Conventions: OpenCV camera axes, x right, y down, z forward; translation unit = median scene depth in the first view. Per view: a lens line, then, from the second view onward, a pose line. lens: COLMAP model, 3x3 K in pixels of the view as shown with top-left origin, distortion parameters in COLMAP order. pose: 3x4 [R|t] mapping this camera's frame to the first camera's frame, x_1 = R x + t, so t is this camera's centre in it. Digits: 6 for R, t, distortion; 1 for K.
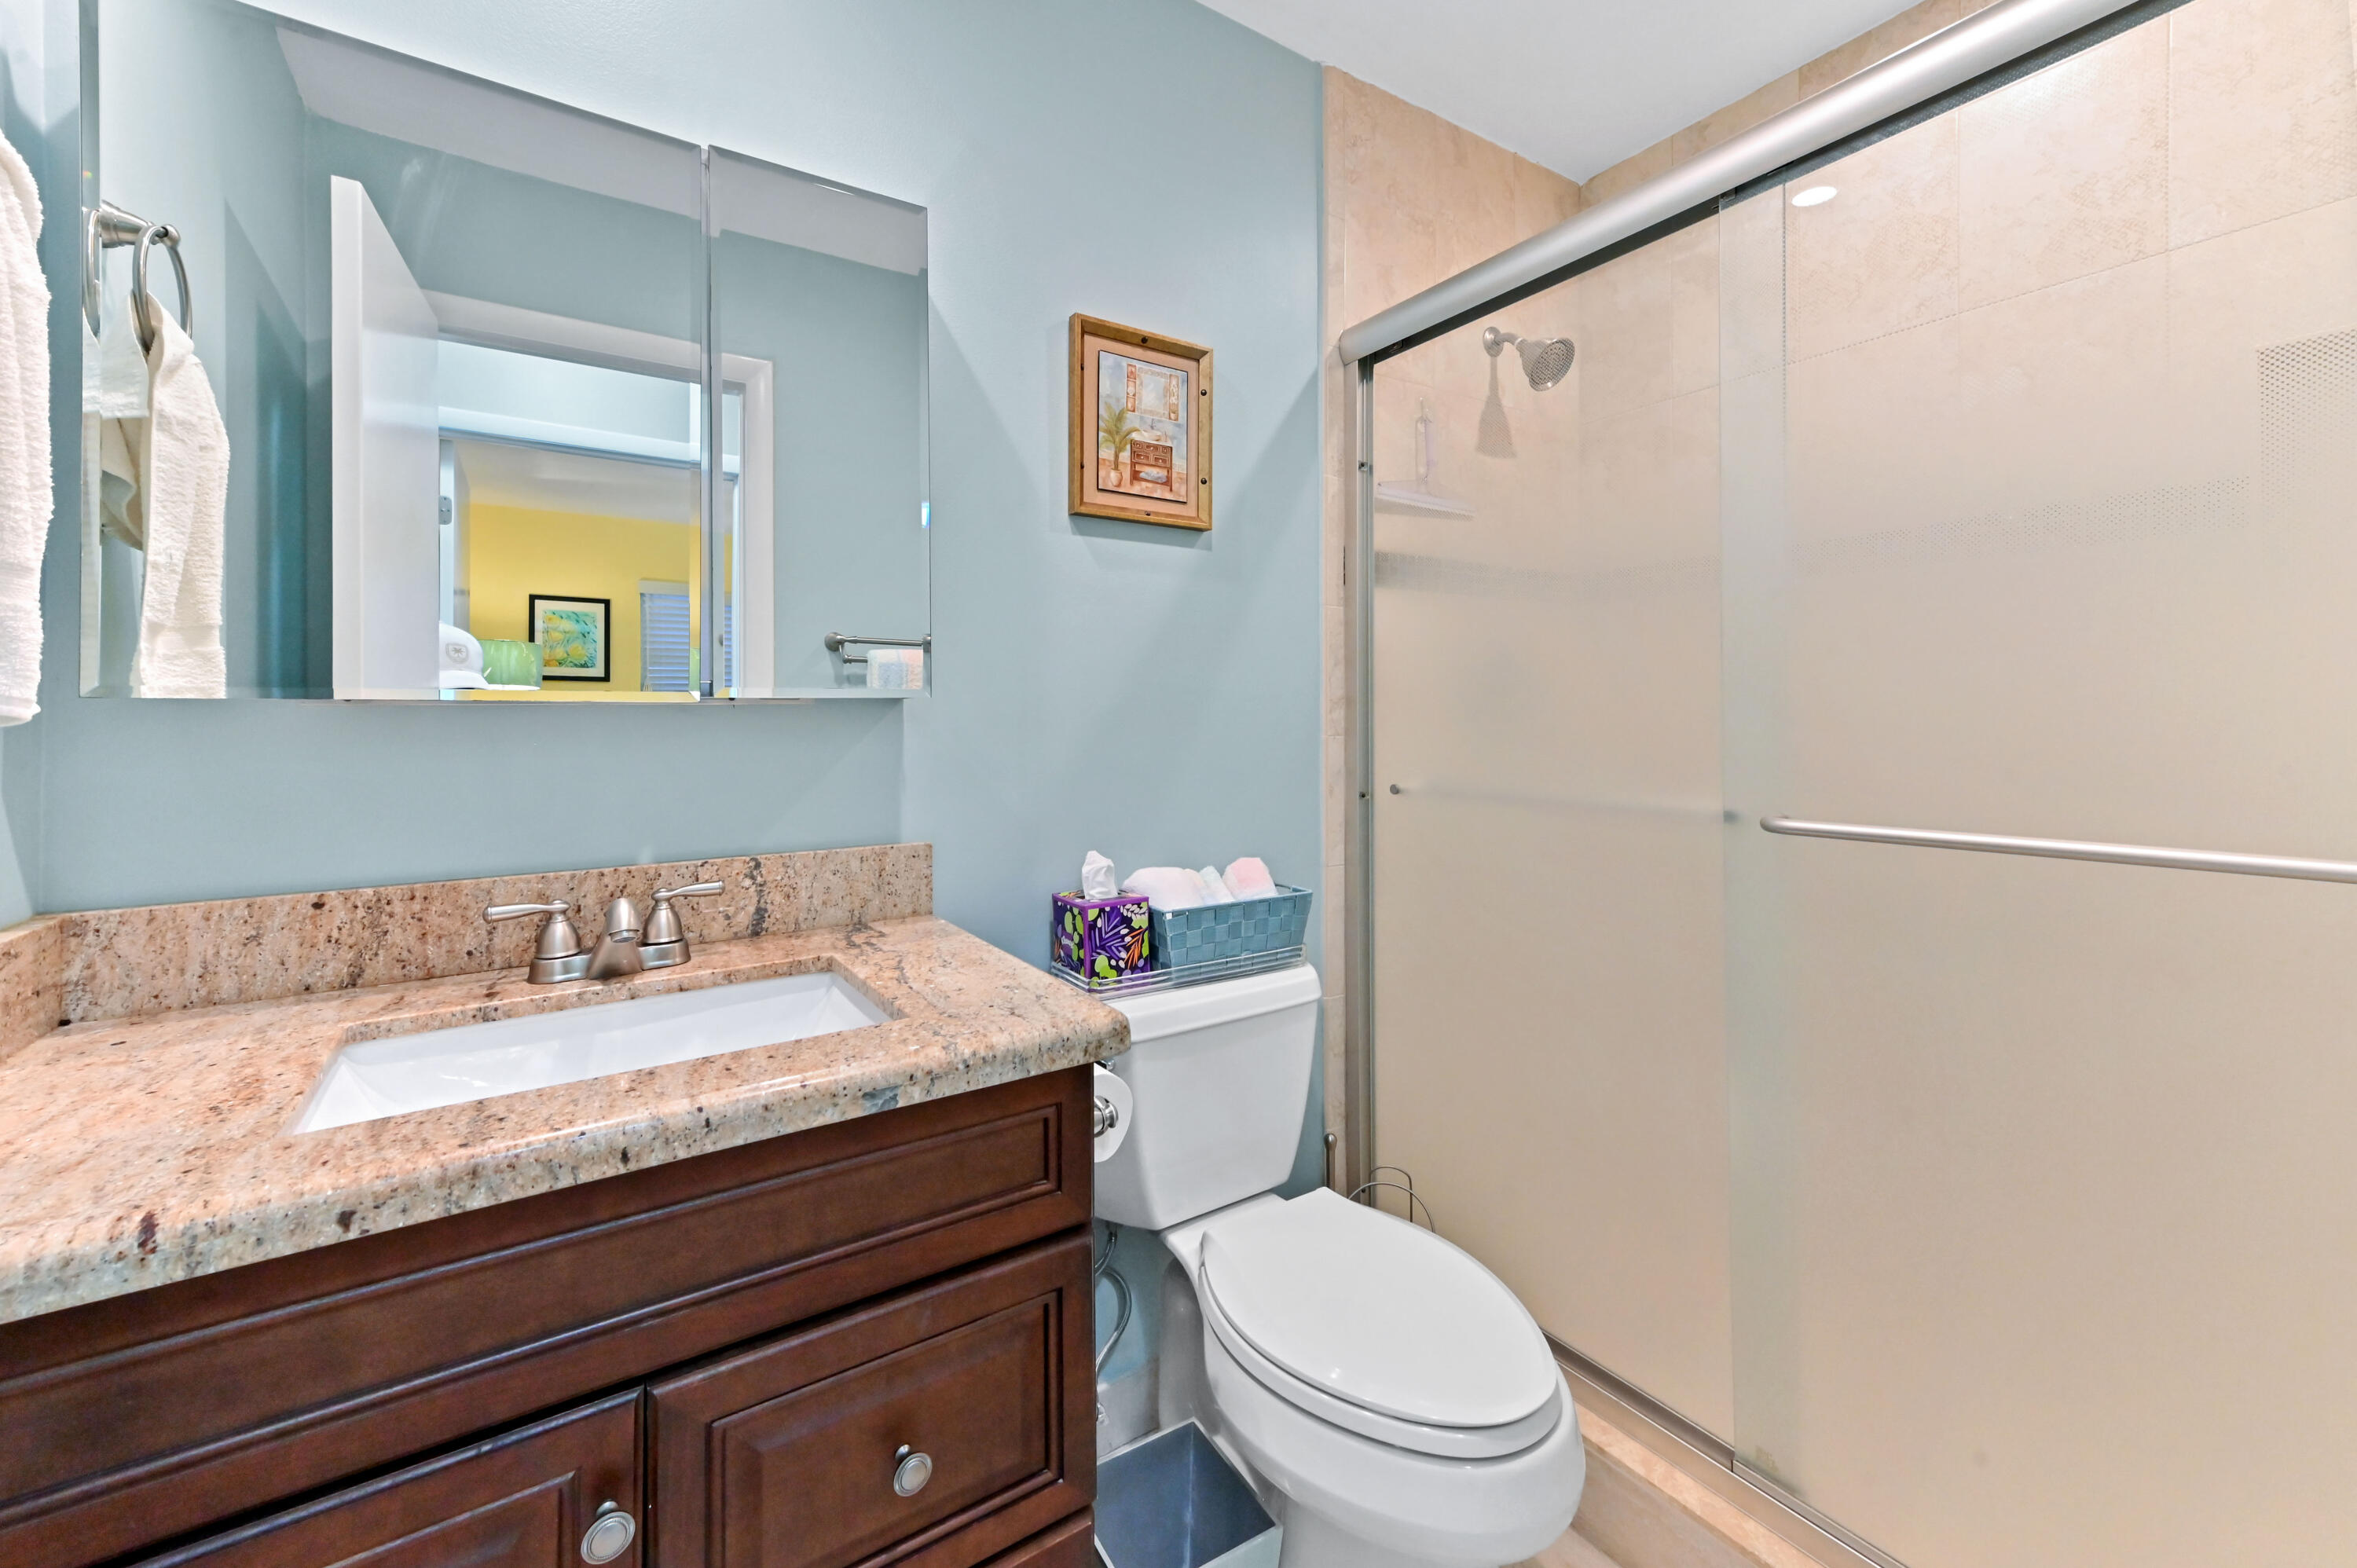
lens RADIAL K [[947.0, 0, 1177.4], [0, 947.0, 706.7], [0, 0, 1]] dist [0.010980, -0.000247]
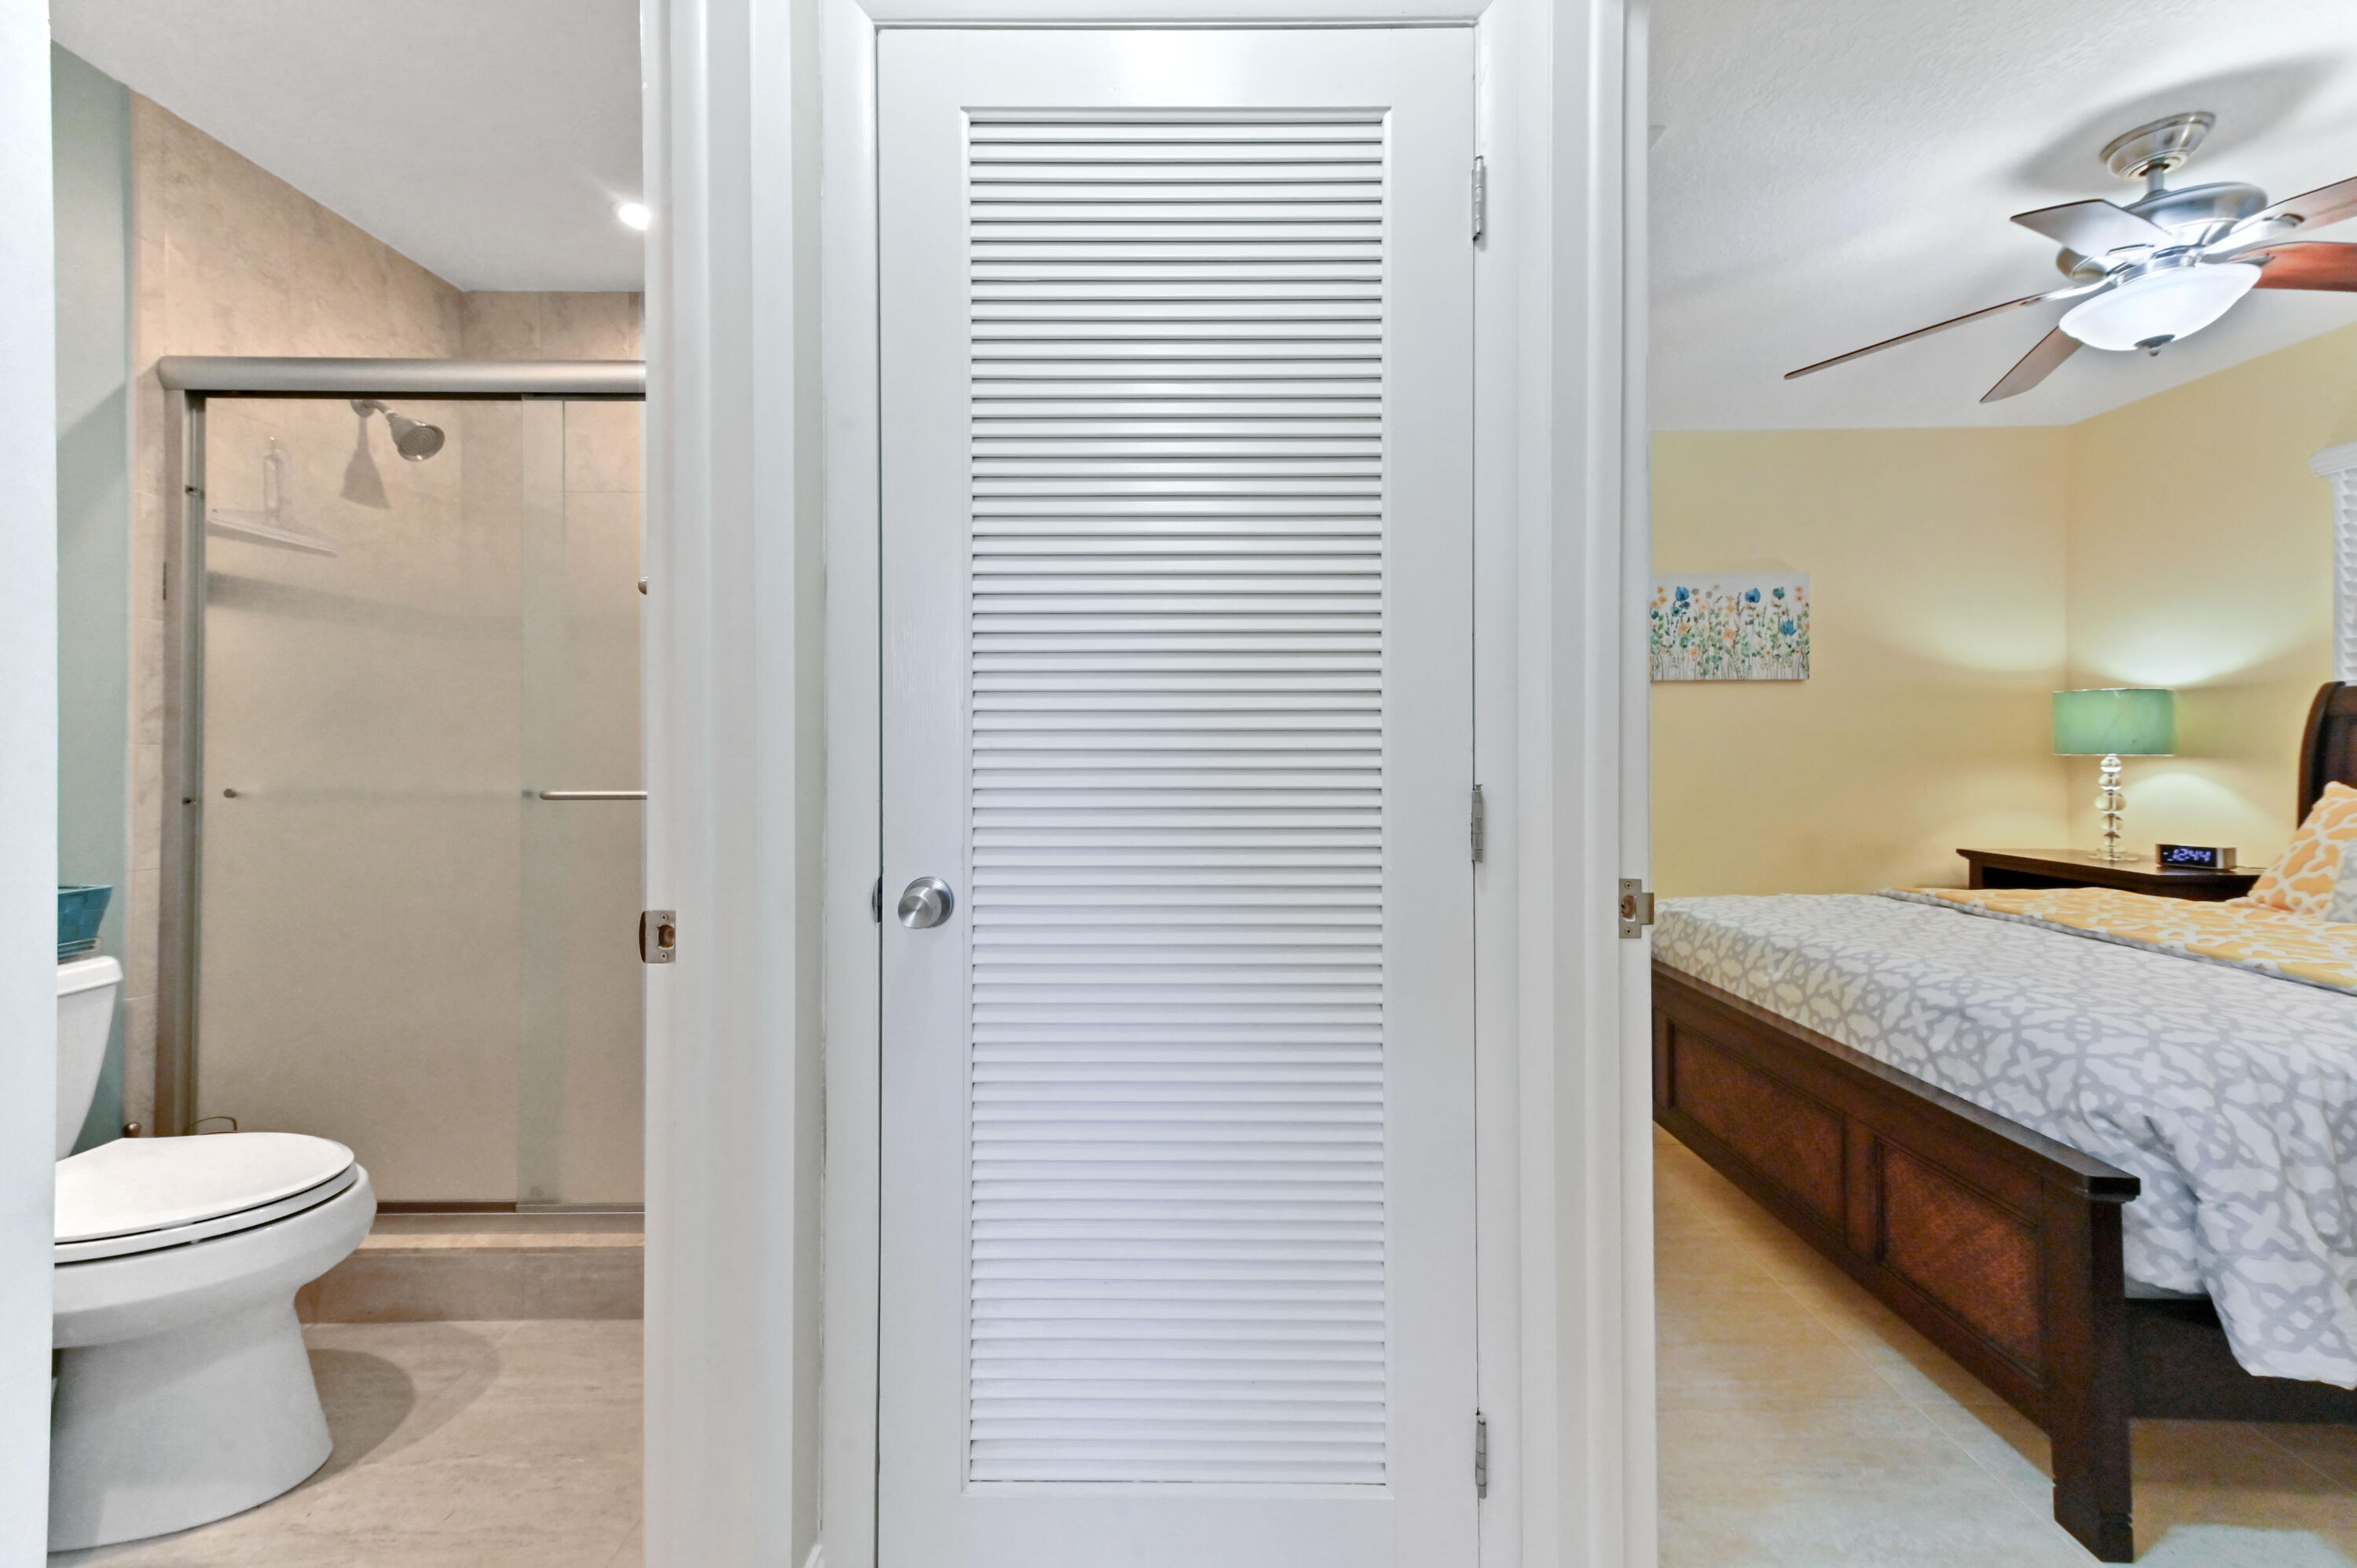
lens RADIAL K [[935.3, 0, 1179.6], [0, 935.3, 759.4], [0, 0, 1]] dist [0.016638, 0.000692]
pose [[0.554994, 0.008938, 0.831806, -0.076248], [-0.016738, 0.999860, 0.000424, 0.028339], [-0.831686, -0.014158, 0.555066, -0.518543]]
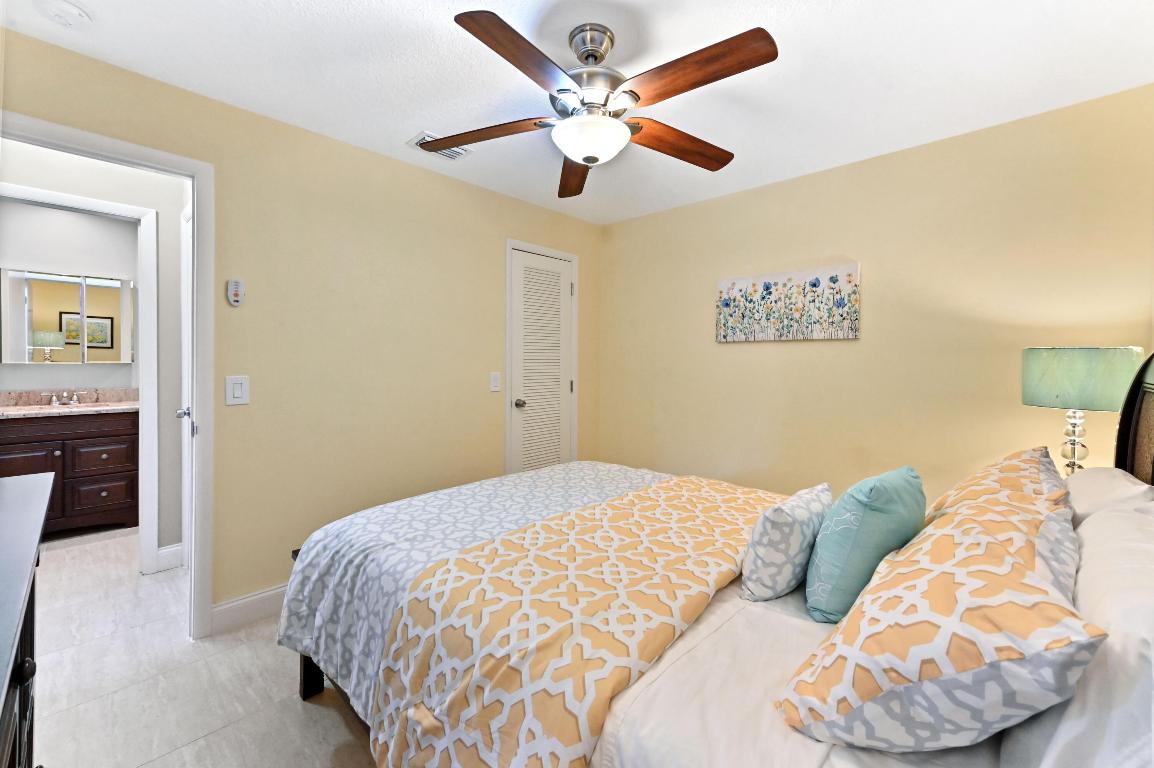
lens RADIAL K [[458.0, 0, 577.5], [0, 458.0, 372.0], [0, 0, 1]] dist [0.016638, 0.000692]
pose [[0.974358, 0.018612, 0.224231, 1.259187], [-0.027048, 0.999035, 0.034609, -0.091841], [-0.223370, -0.039787, 0.973921, -1.734103]]
